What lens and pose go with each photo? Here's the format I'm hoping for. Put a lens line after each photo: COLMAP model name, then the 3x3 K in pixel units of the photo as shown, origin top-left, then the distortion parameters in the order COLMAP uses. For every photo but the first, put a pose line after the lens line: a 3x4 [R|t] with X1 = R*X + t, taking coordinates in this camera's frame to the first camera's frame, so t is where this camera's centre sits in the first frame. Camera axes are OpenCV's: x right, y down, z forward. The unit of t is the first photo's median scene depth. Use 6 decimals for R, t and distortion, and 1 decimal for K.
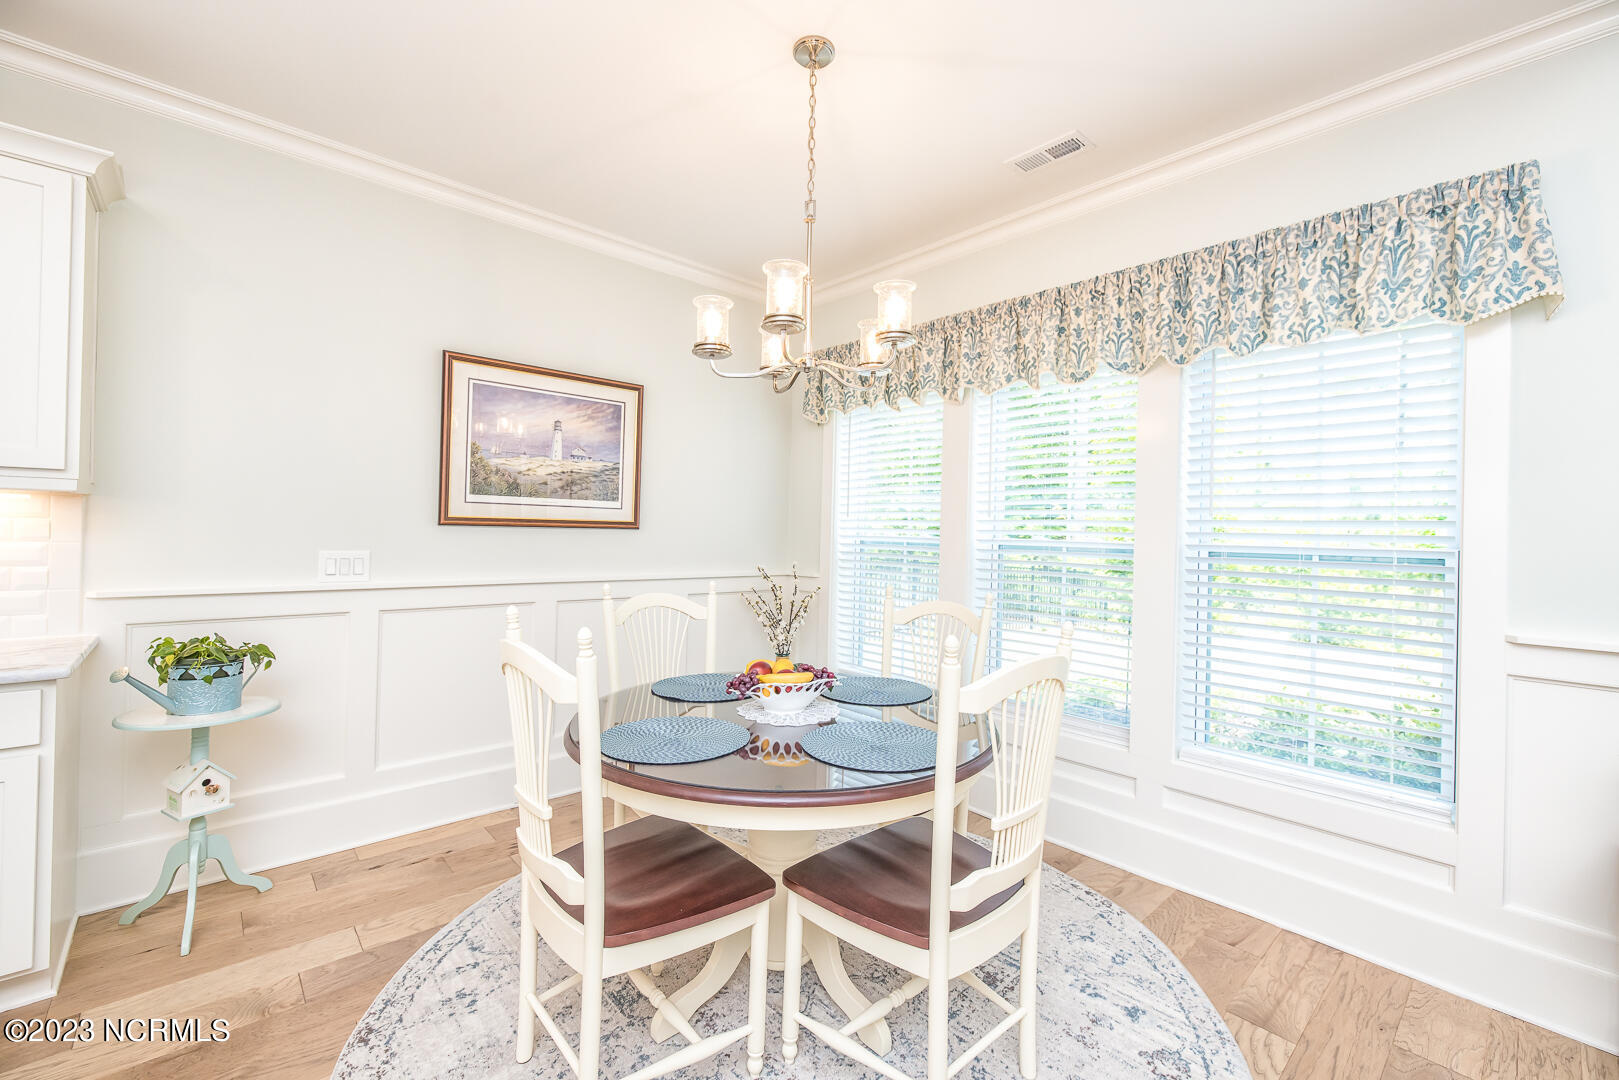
lens RADIAL K [[677.1, 0, 805.2], [0, 677.1, 523.6], [0, 0, 1]] dist [0.001155, -0.000677]
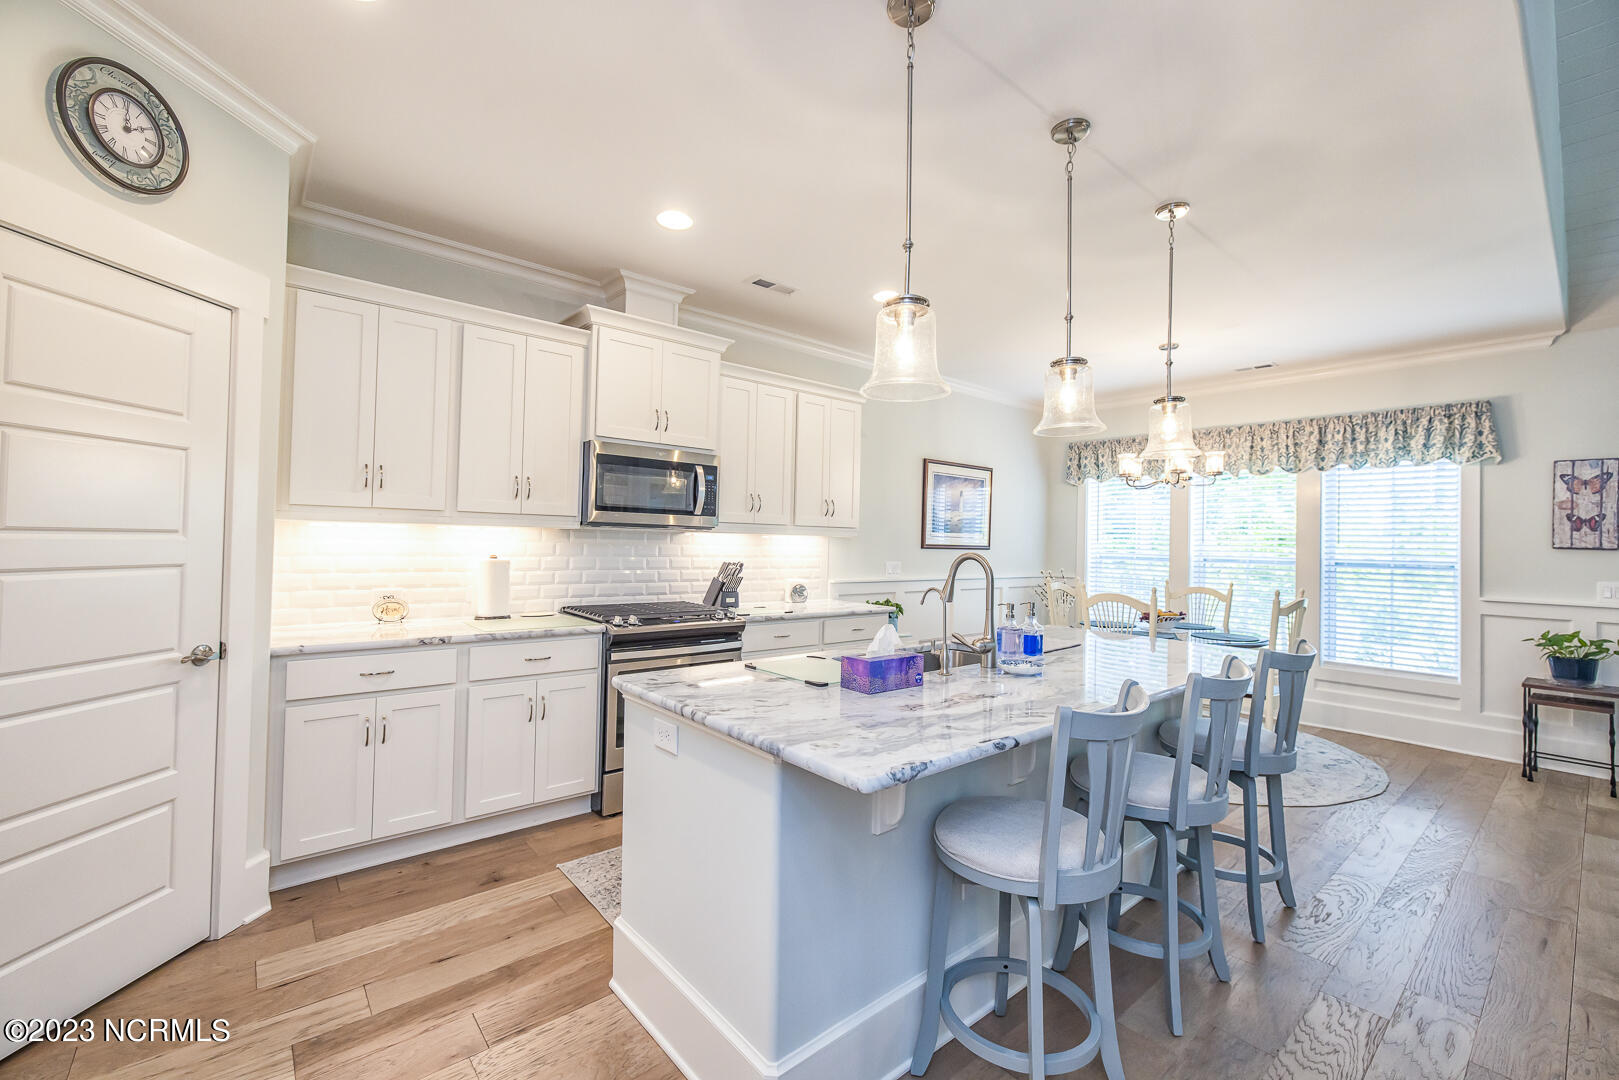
lens RADIAL K [[677.1, 0, 811.0], [0, 677.1, 541.3], [0, 0, 1]] dist [0.001155, -0.000677]
pose [[0.999794, -0.000515, -0.020280, -1.077184], [0.000652, 0.999977, 0.006762, -0.041704], [0.020276, -0.006774, 0.999771, -1.228811]]
